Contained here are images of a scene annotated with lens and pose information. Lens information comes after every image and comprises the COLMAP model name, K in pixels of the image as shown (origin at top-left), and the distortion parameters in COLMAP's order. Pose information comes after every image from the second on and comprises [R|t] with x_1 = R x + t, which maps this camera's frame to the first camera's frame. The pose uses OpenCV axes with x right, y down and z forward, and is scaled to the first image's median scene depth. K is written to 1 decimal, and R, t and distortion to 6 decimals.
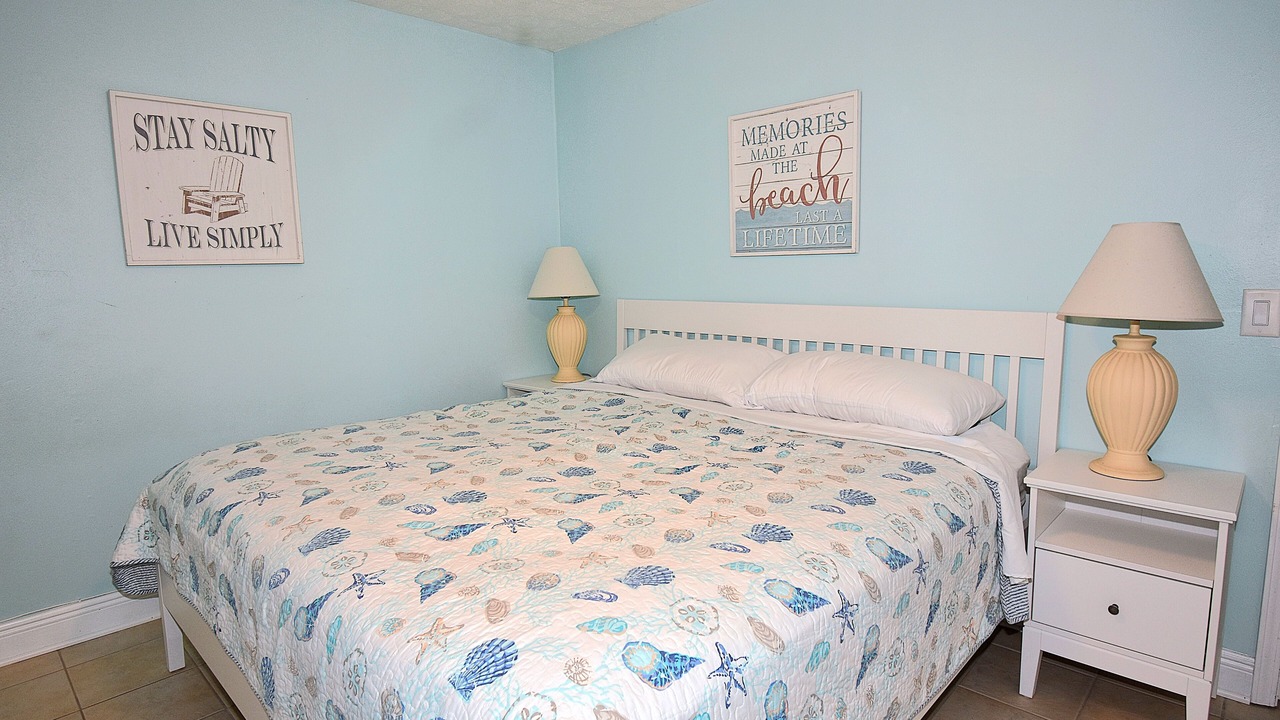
lens RADIAL K [[694.4, 0, 640.4], [0, 694.4, 354.7], [0, 0, 1]] dist [0.025993, -0.000845]
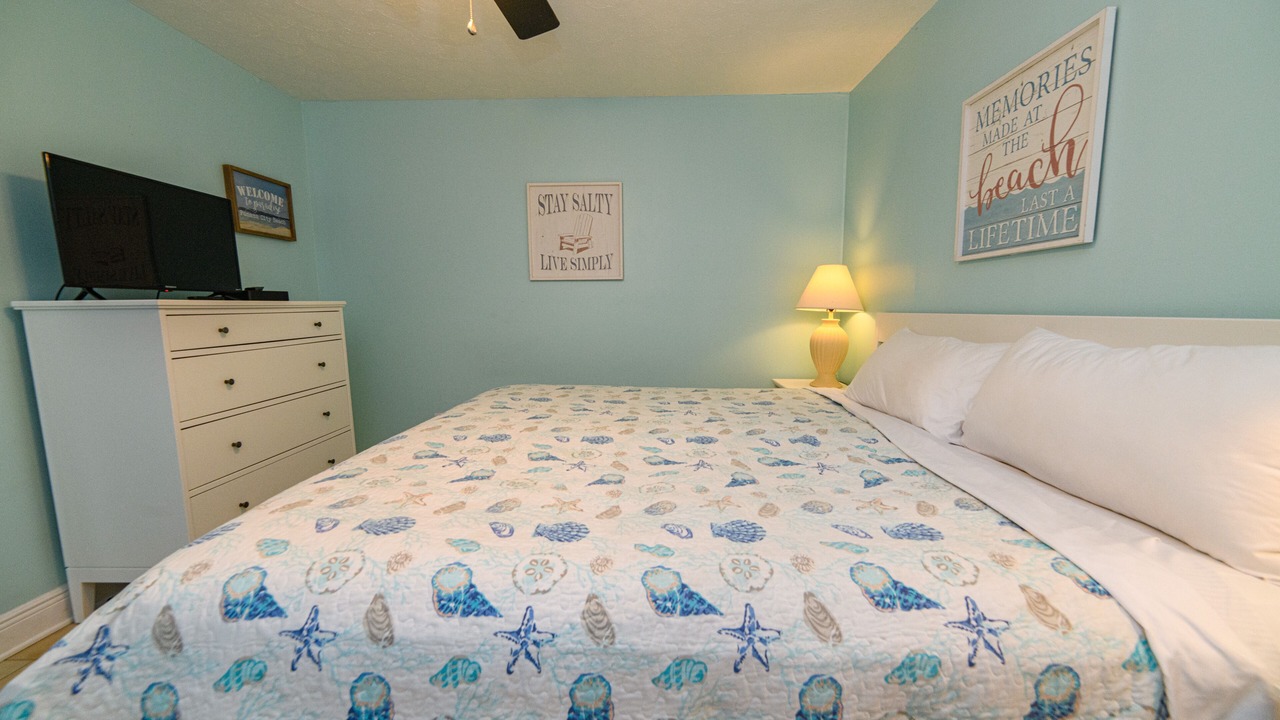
lens RADIAL K [[477.2, 0, 645.1], [0, 477.2, 367.5], [0, 0, 1]] dist [0.001206, -0.000524]
pose [[0.698888, 0.108494, -0.706955, 0.337480], [-0.092652, 0.993833, 0.060926, -0.006031], [0.709205, 0.022921, 0.704630, 0.318860]]
